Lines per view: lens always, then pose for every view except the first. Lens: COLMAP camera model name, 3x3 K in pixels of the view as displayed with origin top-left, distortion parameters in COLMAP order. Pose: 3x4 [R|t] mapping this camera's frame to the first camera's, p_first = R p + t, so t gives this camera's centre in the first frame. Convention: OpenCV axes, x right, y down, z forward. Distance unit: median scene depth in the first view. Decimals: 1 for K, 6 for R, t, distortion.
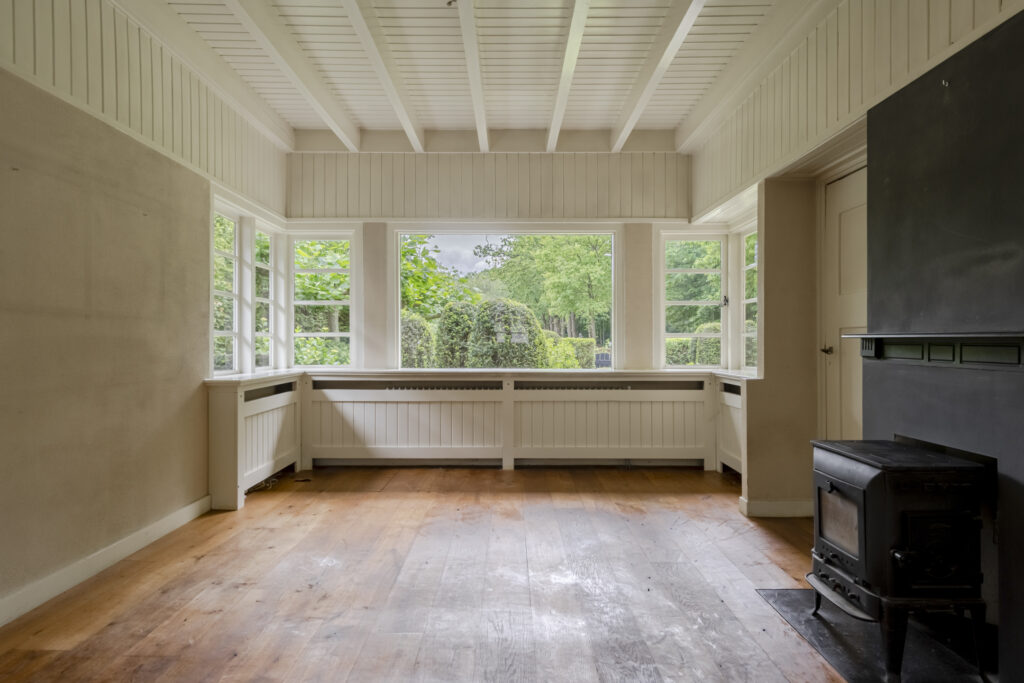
lens RADIAL K [[603.4, 0, 513.2], [0, 603.4, 340.5], [0, 0, 1]] dist [-0.000229, 0.000086]
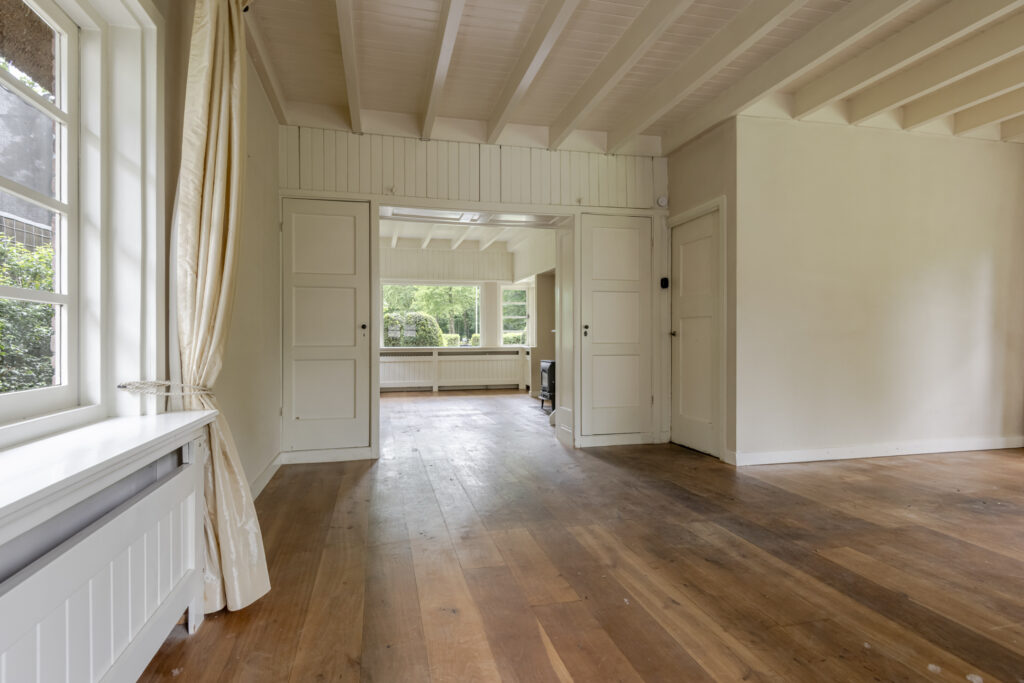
lens RADIAL K [[508.0, 0, 510.6], [0, 508.0, 337.7], [0, 0, 1]] dist [-0.000071, 0.000000]
pose [[0.967724, -0.004741, 0.251966, -0.214520], [0.004255, 0.999988, 0.002477, 0.010298], [-0.251975, -0.001325, 0.967733, -0.915435]]
